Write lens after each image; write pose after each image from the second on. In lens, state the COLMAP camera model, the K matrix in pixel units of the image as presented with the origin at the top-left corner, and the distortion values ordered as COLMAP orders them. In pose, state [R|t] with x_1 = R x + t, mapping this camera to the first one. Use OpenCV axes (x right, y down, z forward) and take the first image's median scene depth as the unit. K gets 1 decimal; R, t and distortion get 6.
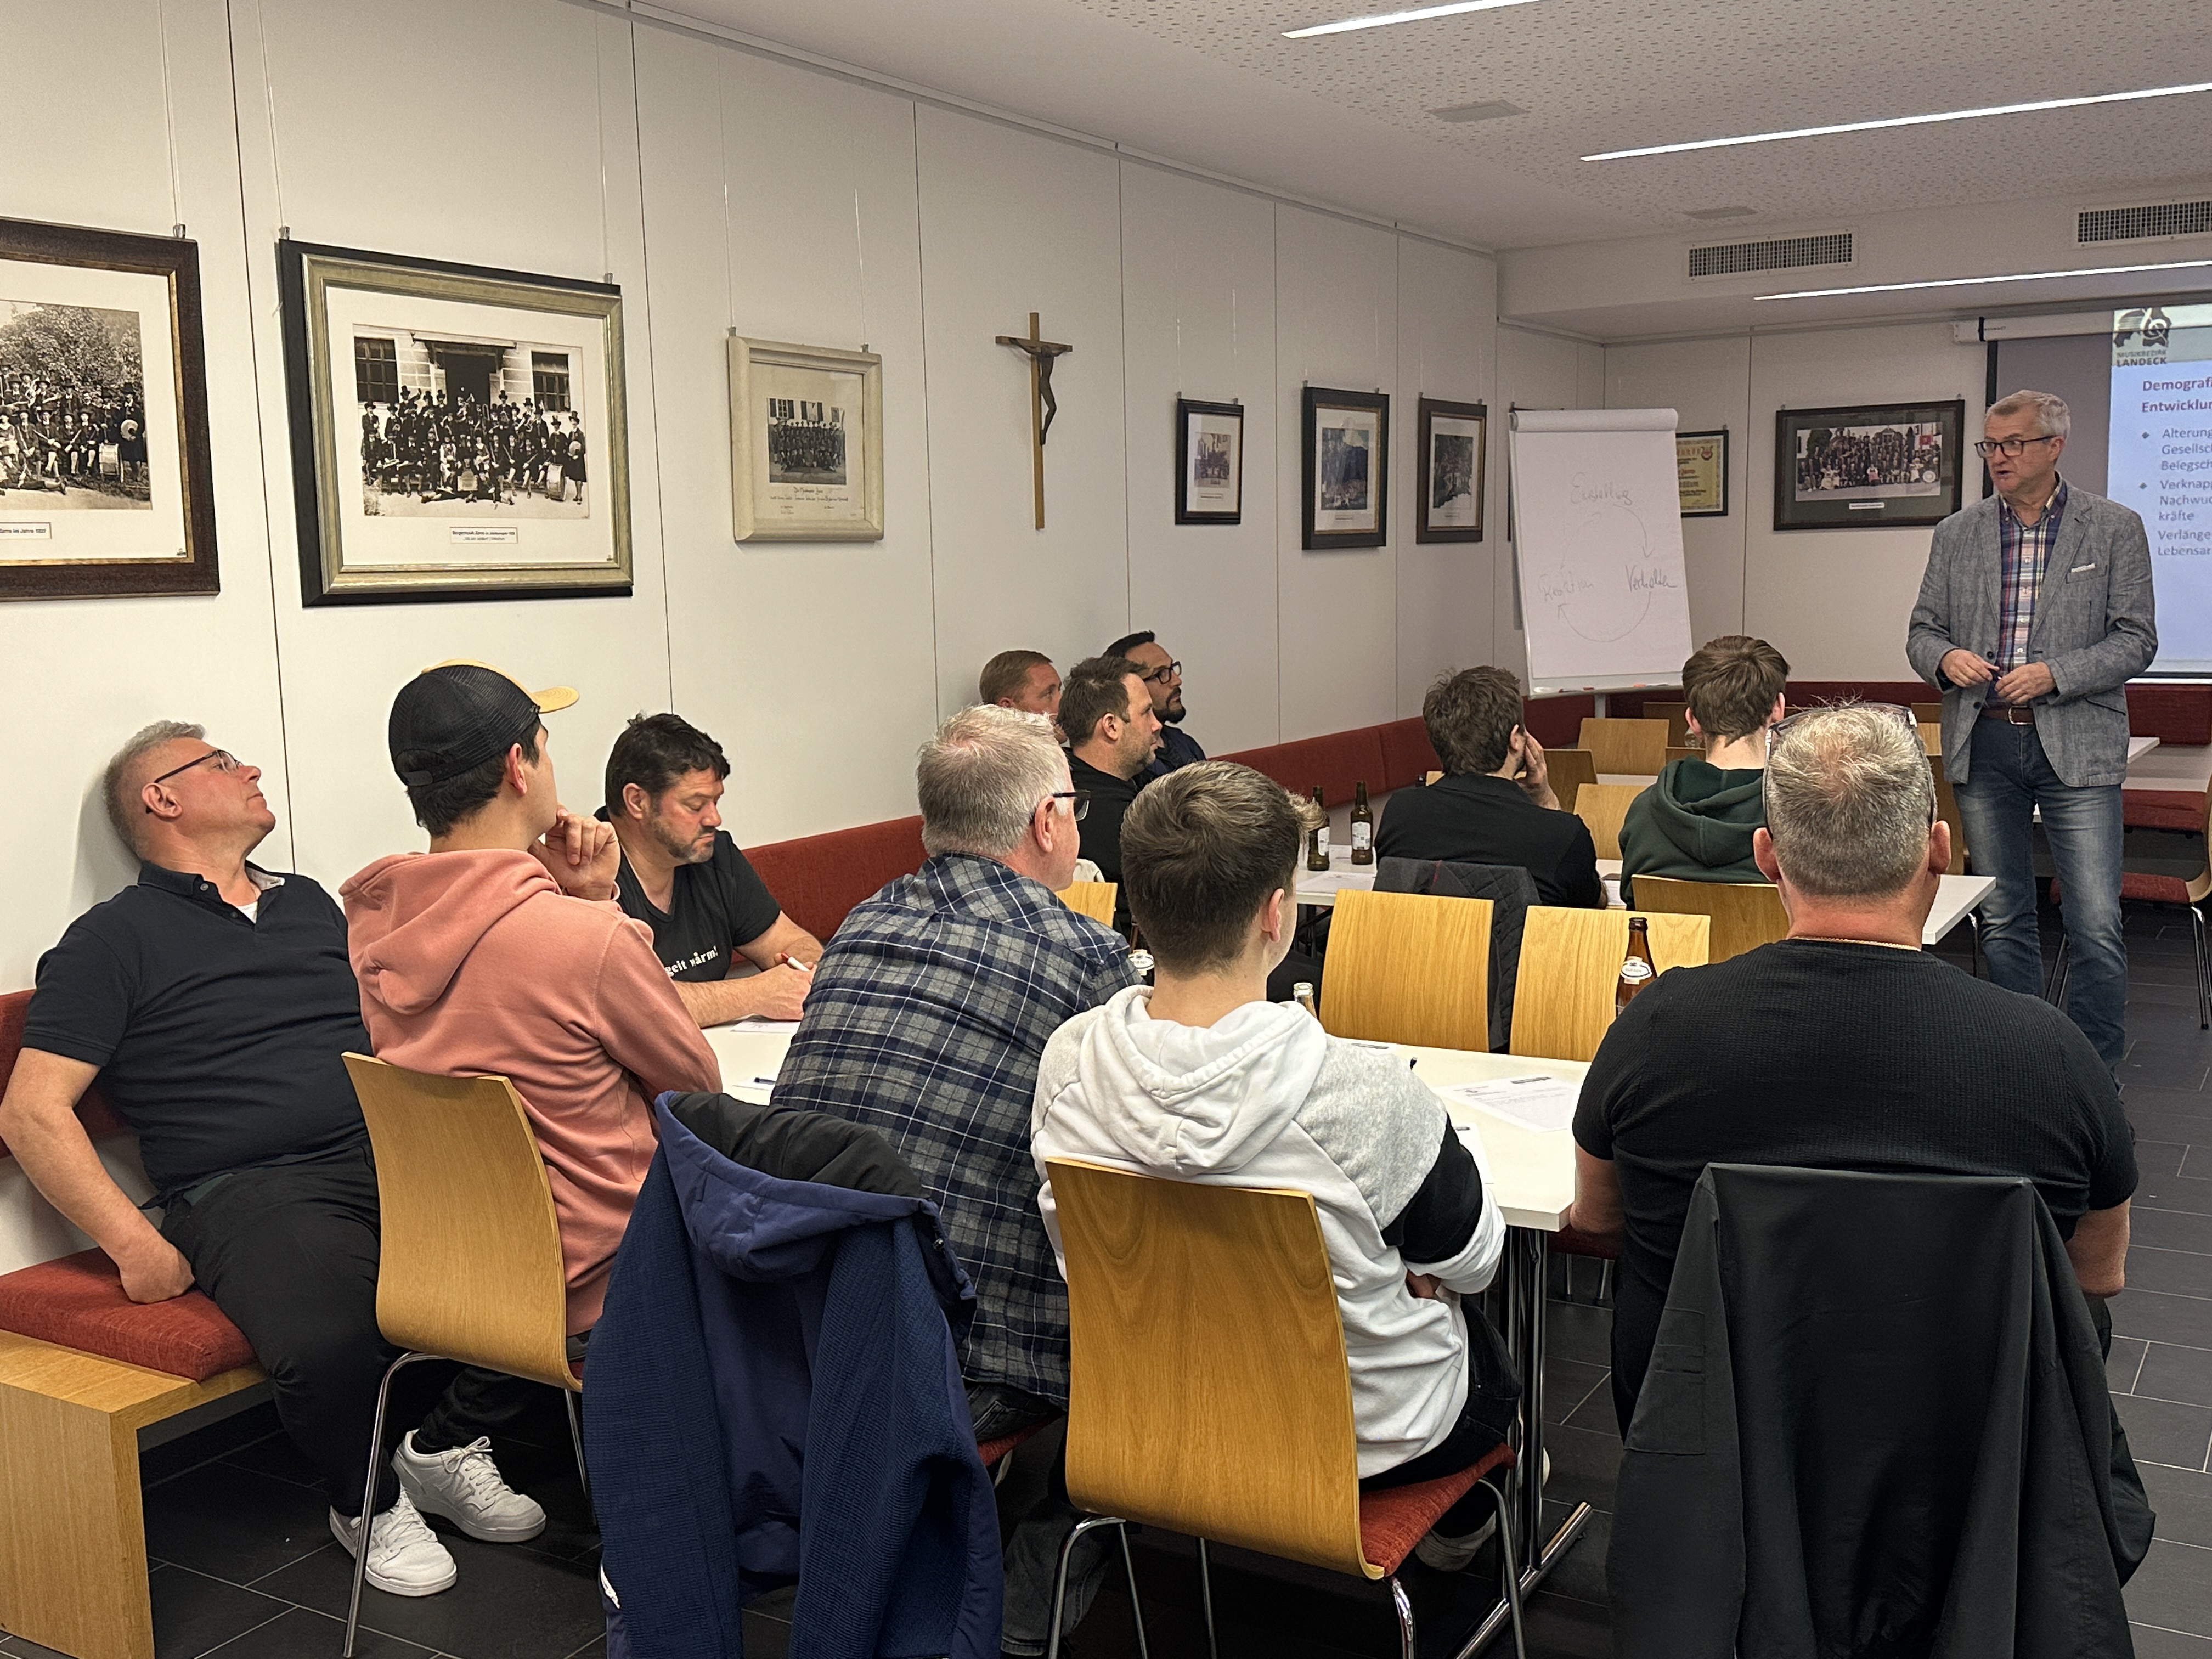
lens RADIAL K [[2184.6, 0, 1106.0], [0, 2184.6, 829.5], [0, 0, 1]] dist [0.076048, -0.190286]
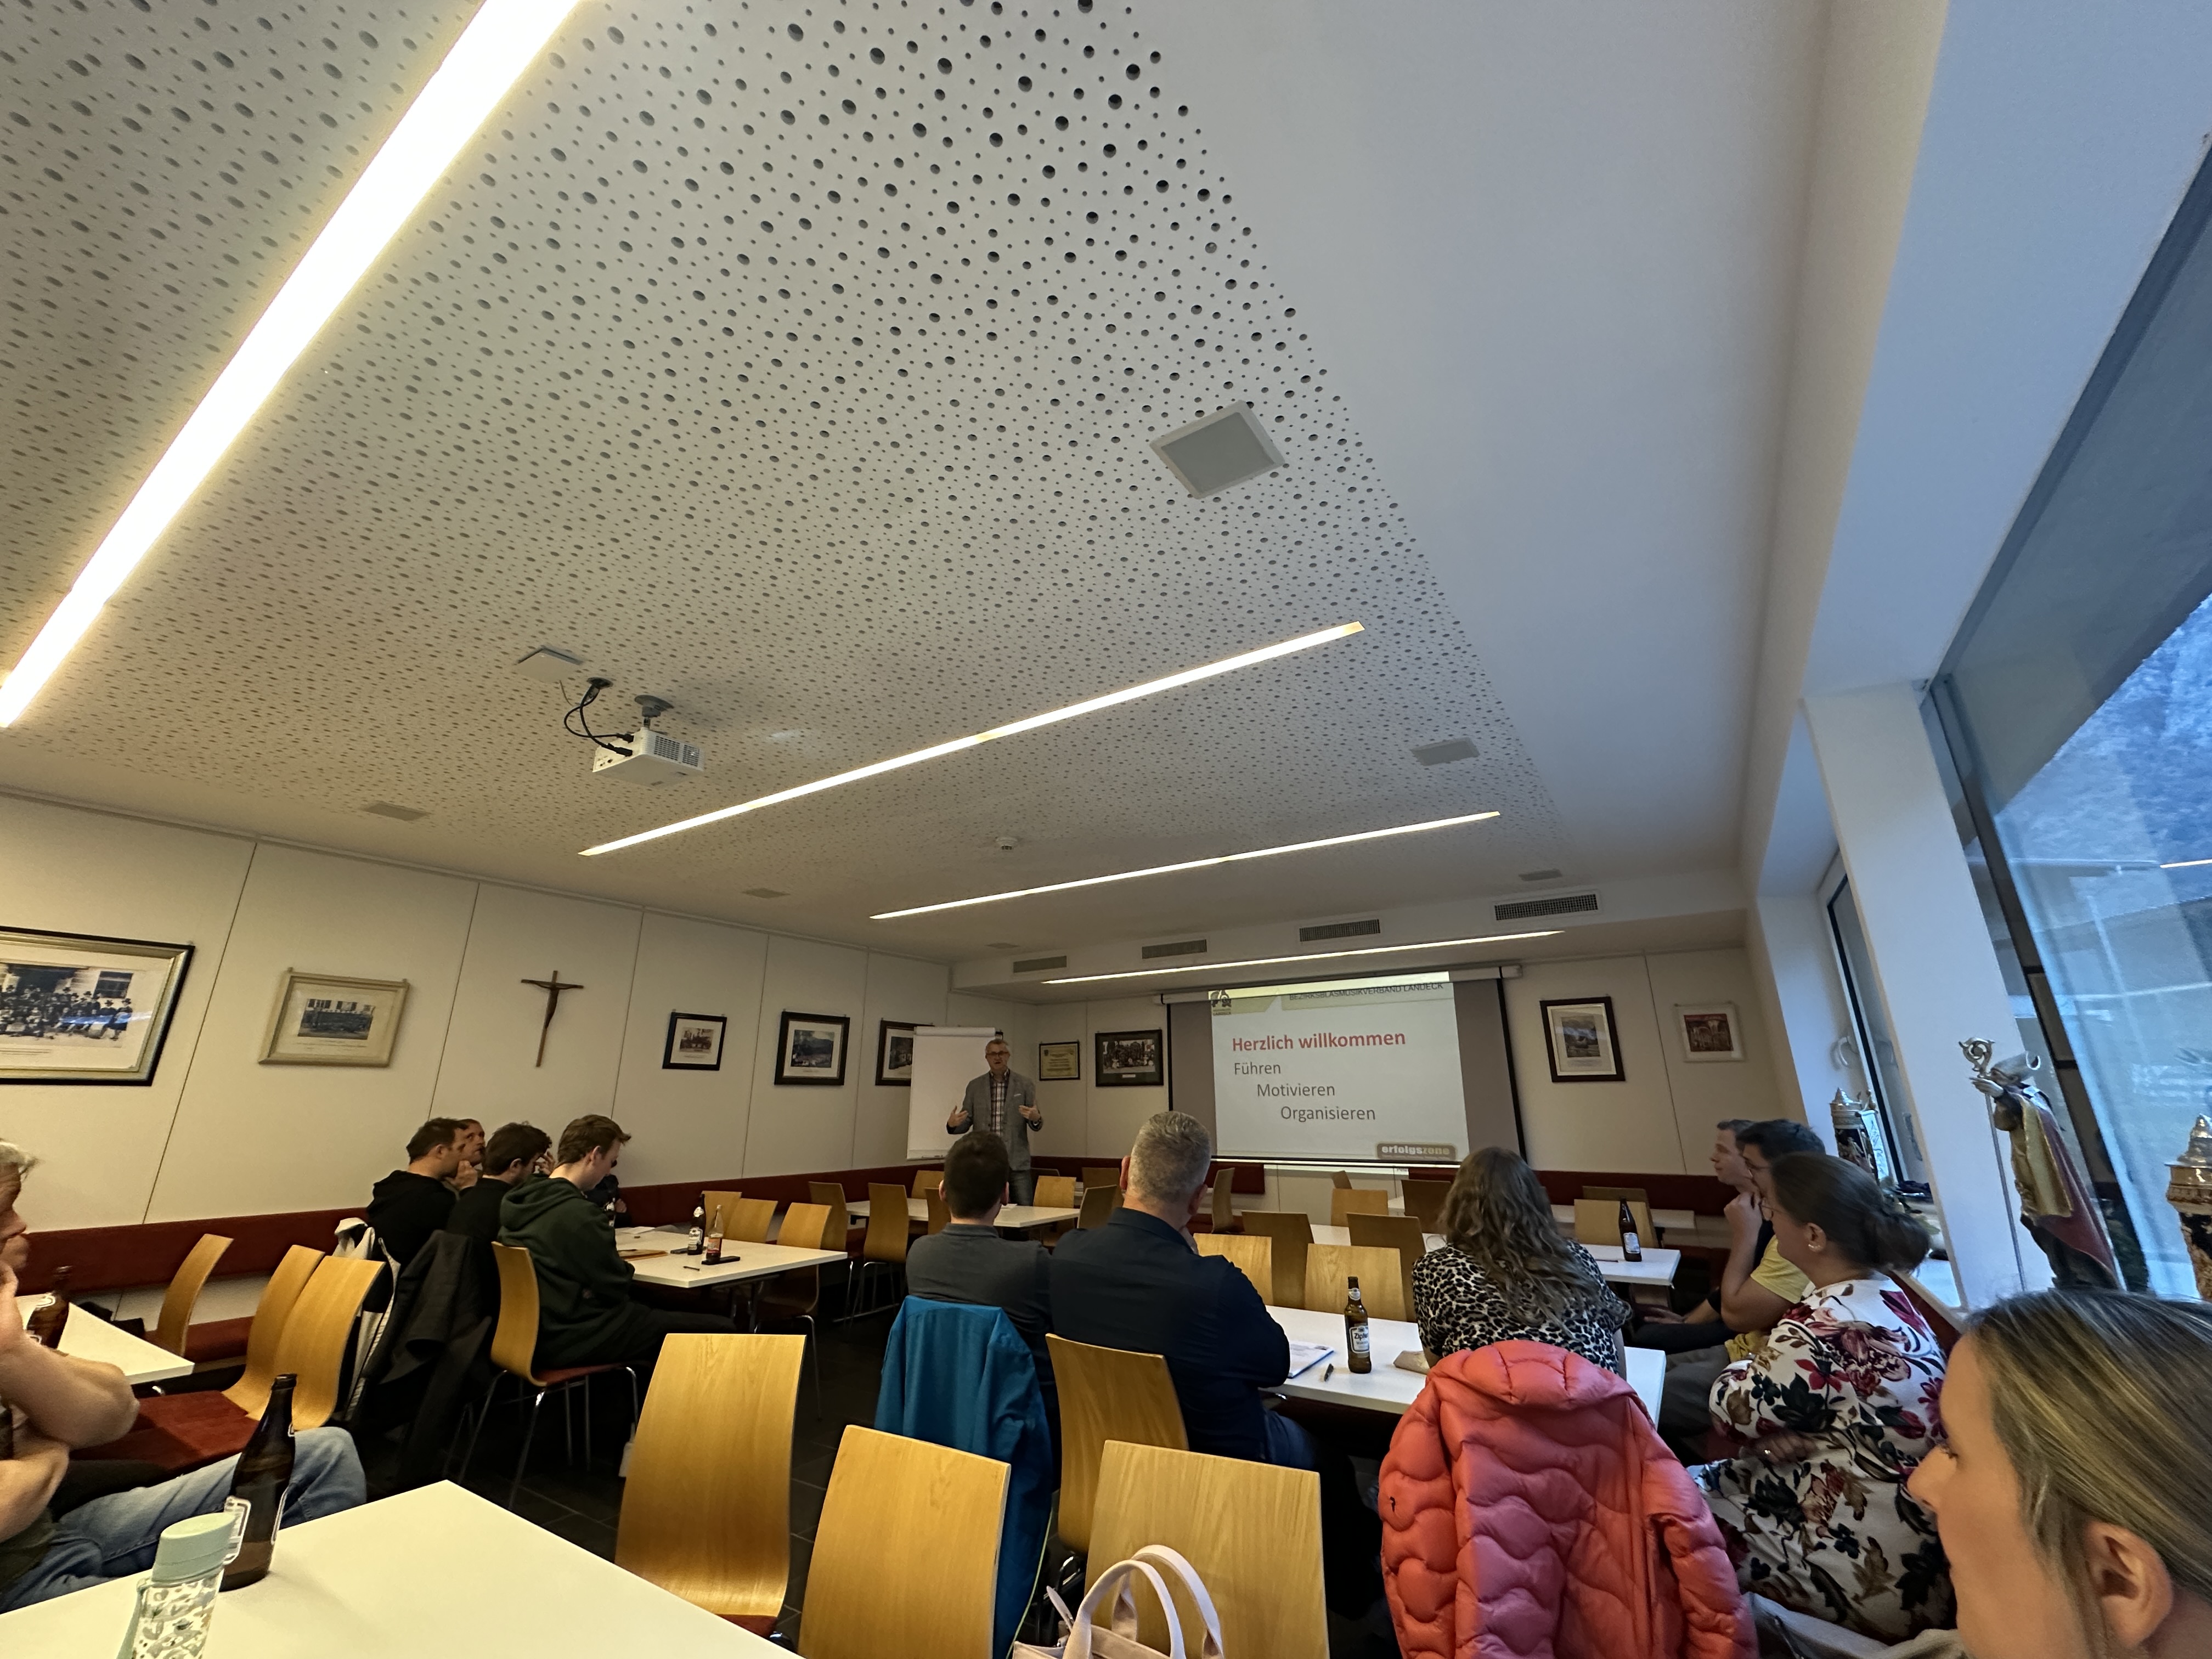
lens RADIAL K [[883.3, 0, 1114.5], [0, 883.3, 831.1], [0, 0, 1]] dist [-0.000011, 0.003823]
pose [[0.998848, 0.010850, -0.046739, 0.603302], [-0.029206, 0.910345, -0.412819, -0.000728], [0.038069, 0.413709, 0.909613, 0.106852]]
